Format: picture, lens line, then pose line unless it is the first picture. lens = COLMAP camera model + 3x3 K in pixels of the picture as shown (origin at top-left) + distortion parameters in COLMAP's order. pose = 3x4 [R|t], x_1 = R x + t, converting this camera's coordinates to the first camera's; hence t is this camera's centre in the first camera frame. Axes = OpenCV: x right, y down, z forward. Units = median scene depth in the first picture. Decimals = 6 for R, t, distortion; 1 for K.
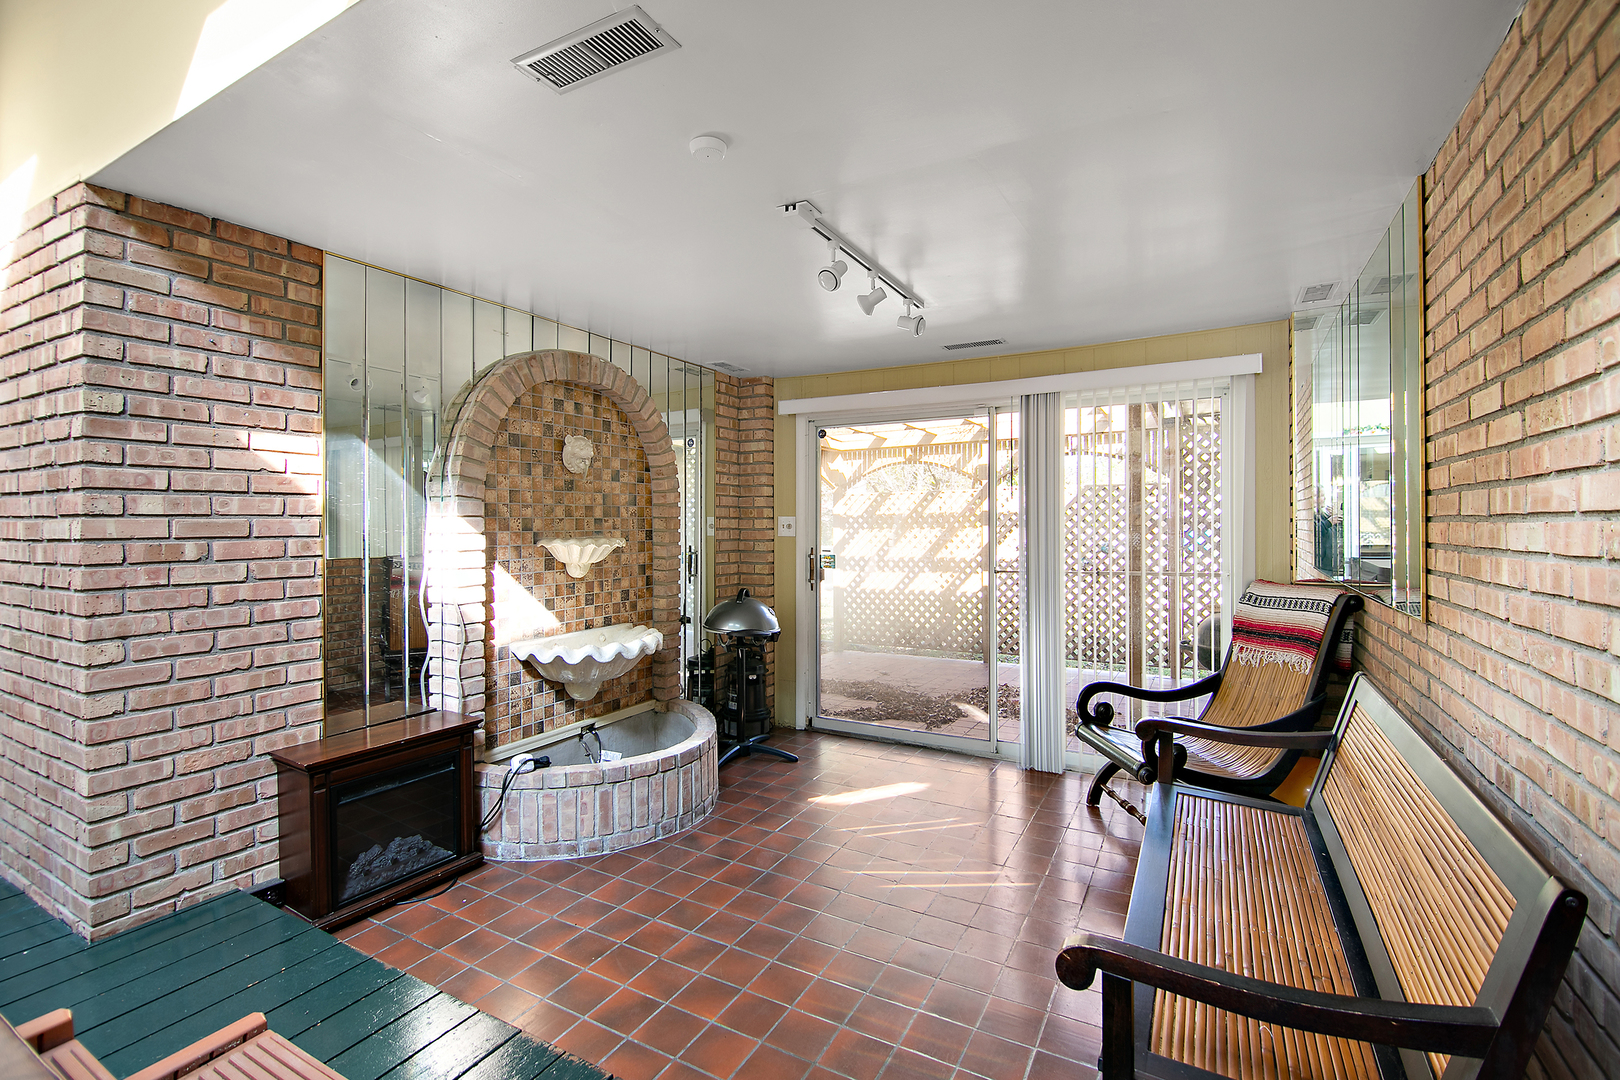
lens RADIAL K [[723.1, 0, 814.1], [0, 723.1, 525.6], [0, 0, 1]] dist [0.004960, -0.003861]
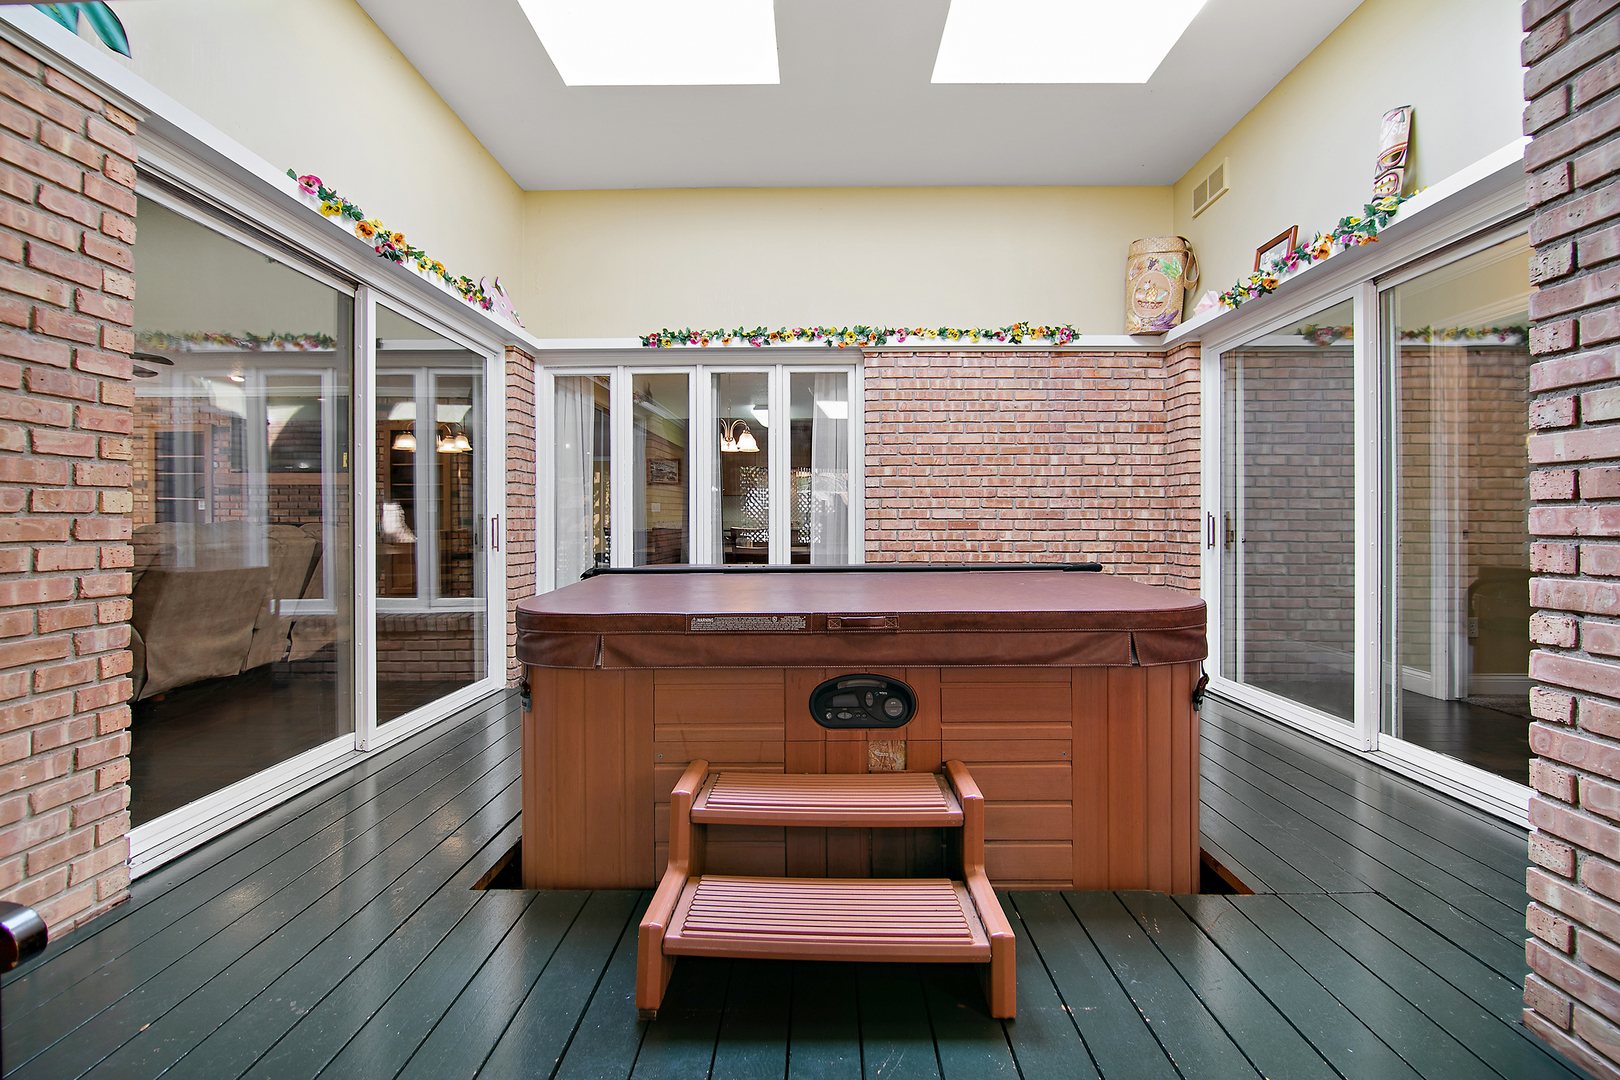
lens RADIAL K [[723.1, 0, 798.2], [0, 723.1, 525.5], [0, 0, 1]] dist [0.004960, -0.003861]
pose [[-0.884031, 0.004616, -0.467406, -0.024308], [0.000000, 0.999951, 0.009875, 0.062335], [0.467428, 0.008730, -0.883988, 1.124476]]
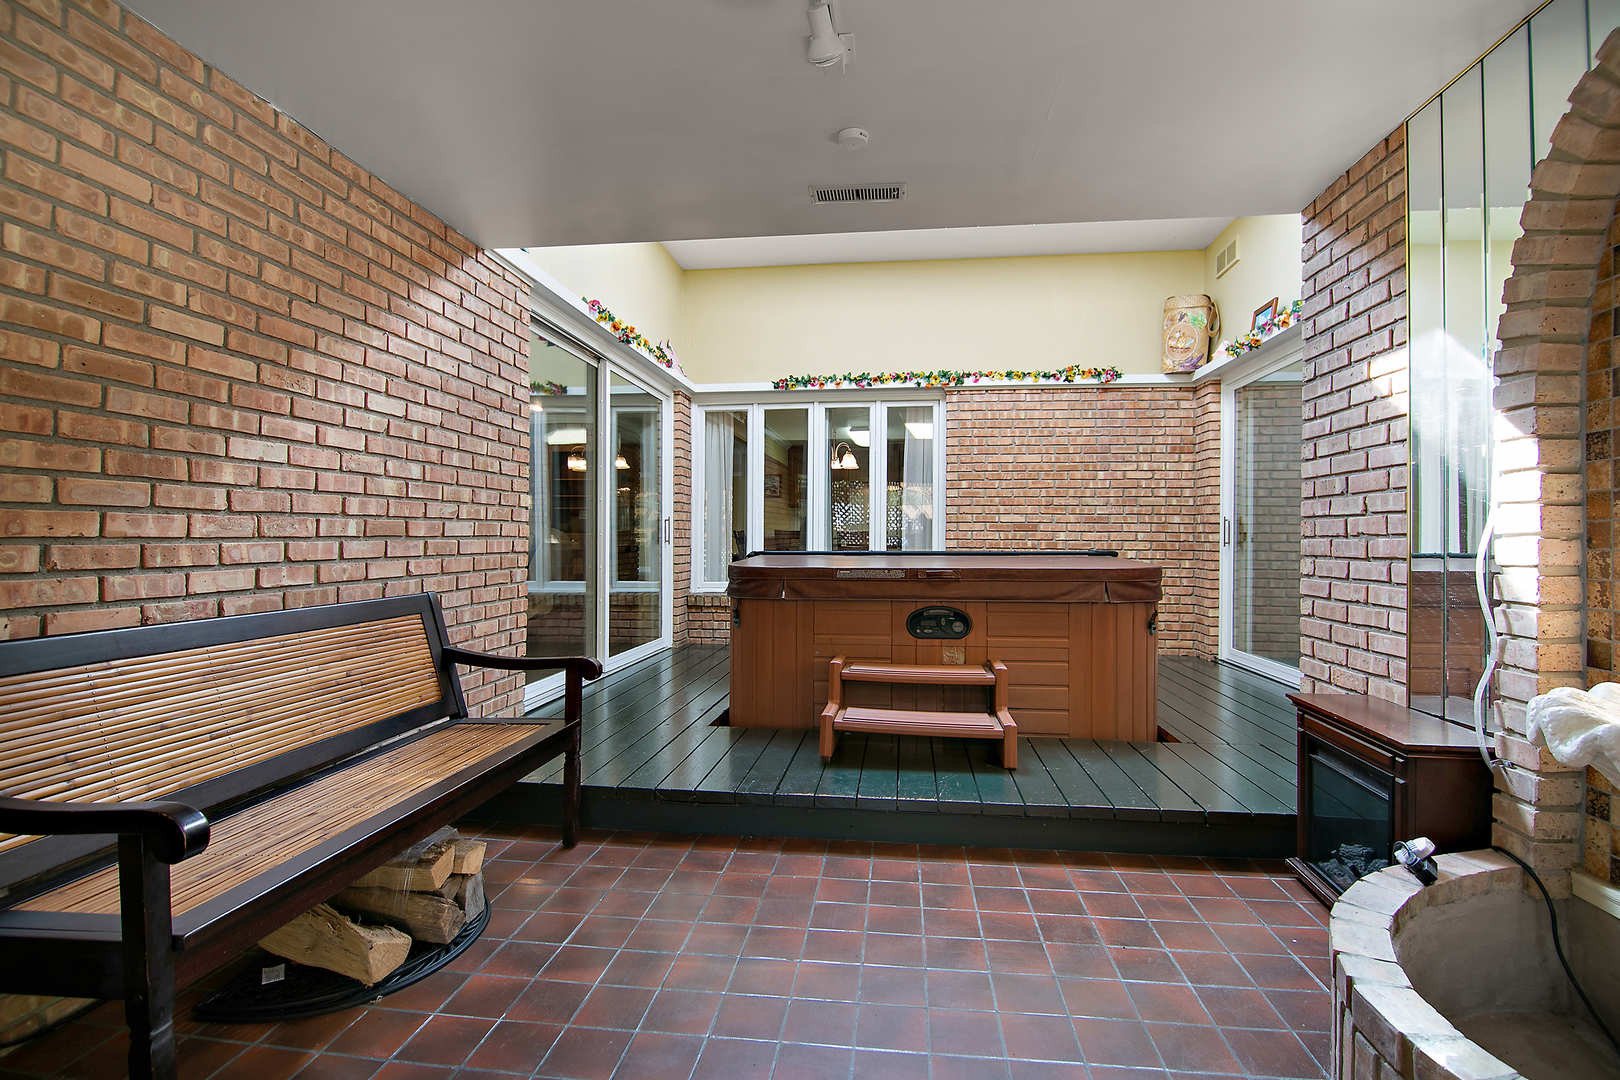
lens RADIAL K [[723.1, 0, 819.3], [0, 723.1, 542.4], [0, 0, 1]] dist [0.004960, -0.003861]
pose [[-0.922170, 0.000300, -0.386784, 0.288815], [-0.005018, 0.999906, 0.012739, 0.107464], [0.386752, 0.013689, -0.922082, 1.644521]]
